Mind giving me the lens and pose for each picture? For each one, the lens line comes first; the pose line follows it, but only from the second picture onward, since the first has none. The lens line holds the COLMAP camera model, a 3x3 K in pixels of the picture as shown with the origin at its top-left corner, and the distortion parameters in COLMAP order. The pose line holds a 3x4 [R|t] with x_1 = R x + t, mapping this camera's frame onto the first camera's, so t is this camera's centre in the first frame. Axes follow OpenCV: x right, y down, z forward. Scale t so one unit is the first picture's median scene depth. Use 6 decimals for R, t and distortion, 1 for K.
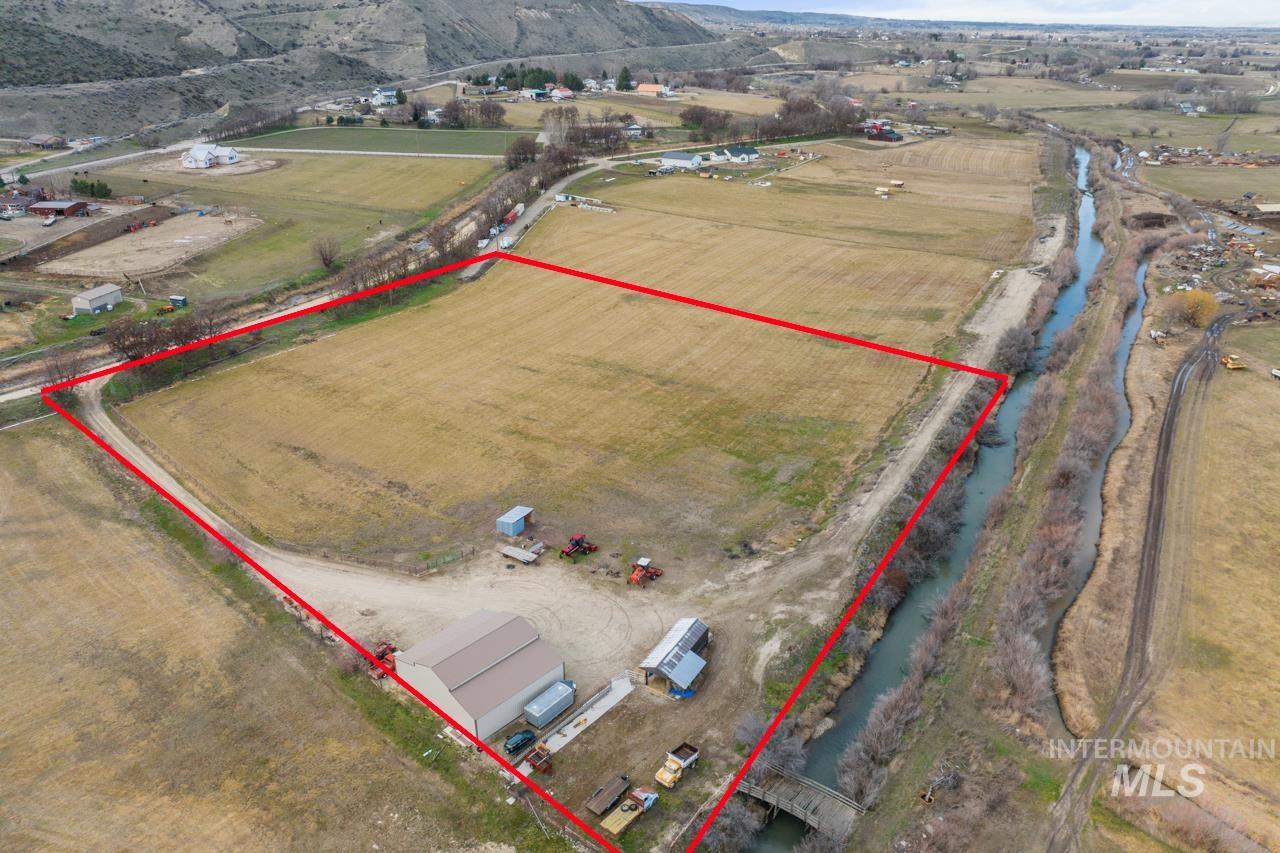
lens RADIAL K [[912.4, 0, 640.0], [0, 912.4, 426.5], [0, 0, 1]] dist [-0.036631, -0.000501]
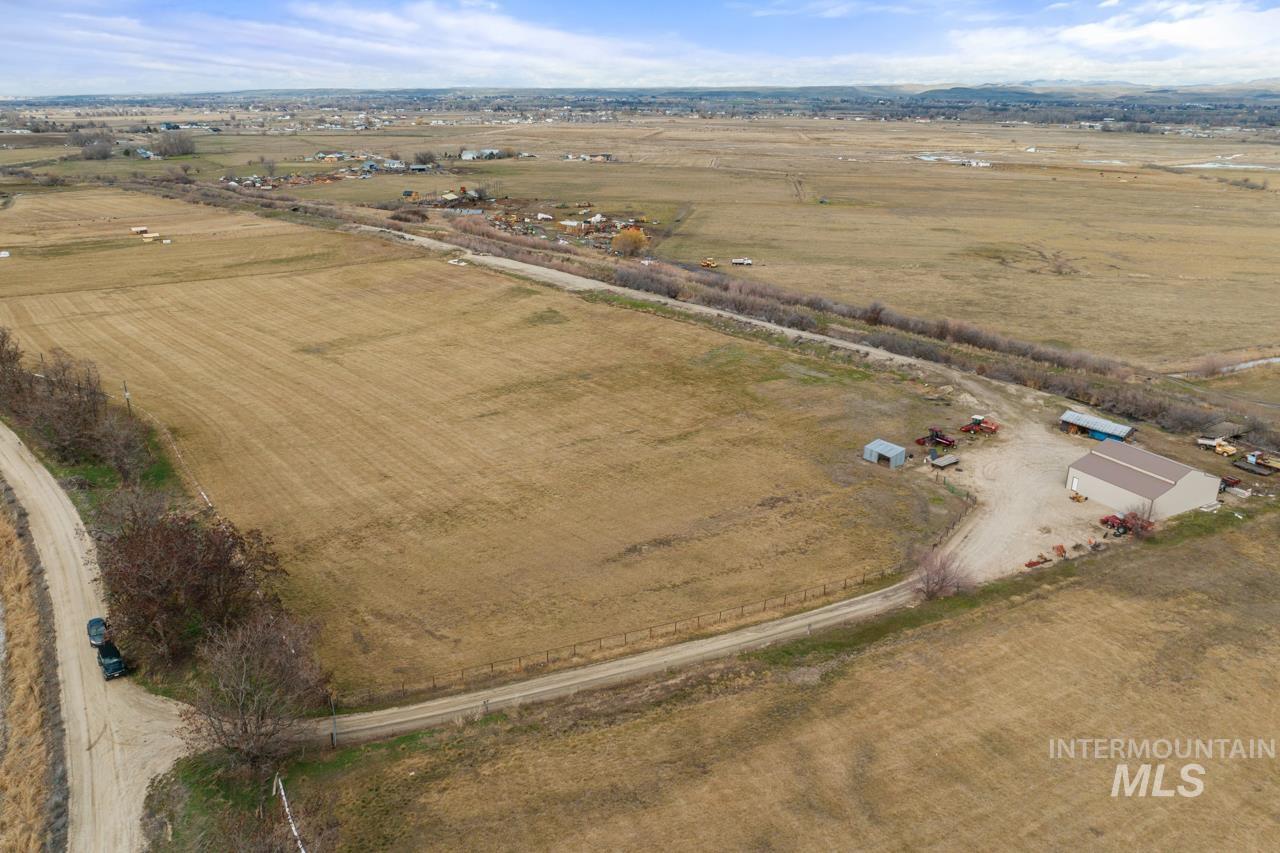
lens RADIAL K [[914.3, 0, 651.9], [0, 914.3, 431.9], [0, 0, 1]] dist [-0.038504, 0.004416]
pose [[0.330301, -0.325874, 0.885837, -0.928692], [0.384635, 0.903521, 0.188961, -0.172649], [-0.861950, 0.278310, 0.423776, 0.677270]]
